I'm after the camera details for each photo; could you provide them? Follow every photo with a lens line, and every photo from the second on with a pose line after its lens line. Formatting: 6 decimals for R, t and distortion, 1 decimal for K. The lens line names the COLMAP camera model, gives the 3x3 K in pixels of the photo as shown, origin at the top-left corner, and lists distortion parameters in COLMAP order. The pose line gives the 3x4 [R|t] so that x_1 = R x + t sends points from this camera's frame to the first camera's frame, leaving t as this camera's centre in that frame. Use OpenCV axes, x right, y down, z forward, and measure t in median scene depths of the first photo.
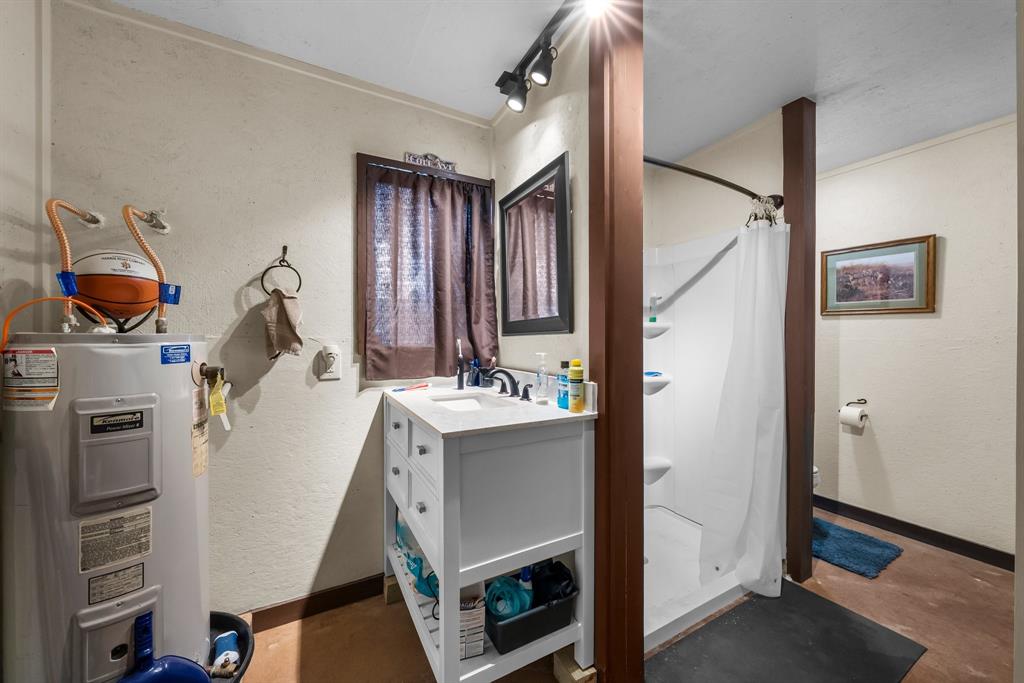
lens RADIAL K [[379.0, 0, 514.4], [0, 379.0, 337.9], [0, 0, 1]] dist [0.001186, -0.000283]
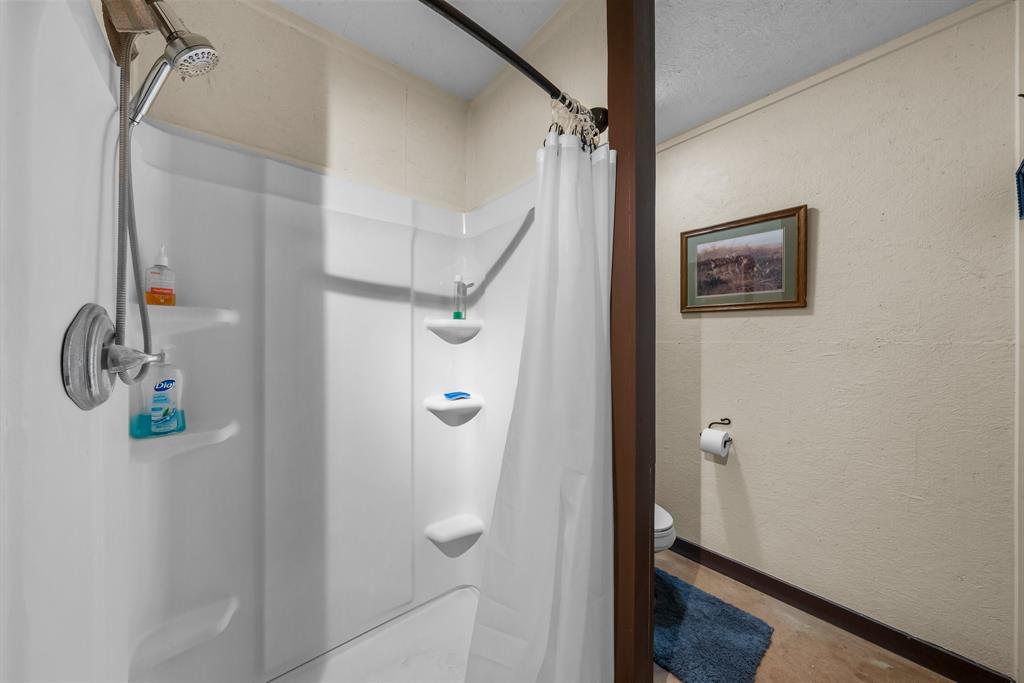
lens RADIAL K [[351.8, 0, 511.4], [0, 351.8, 339.5], [0, 0, 1]] dist [-0.002801, 0.000042]
pose [[0.982657, -0.005840, 0.185341, 0.371349], [0.005945, 0.999982, -0.000010, -0.005277], [-0.185338, 0.001112, 0.982674, 0.393067]]
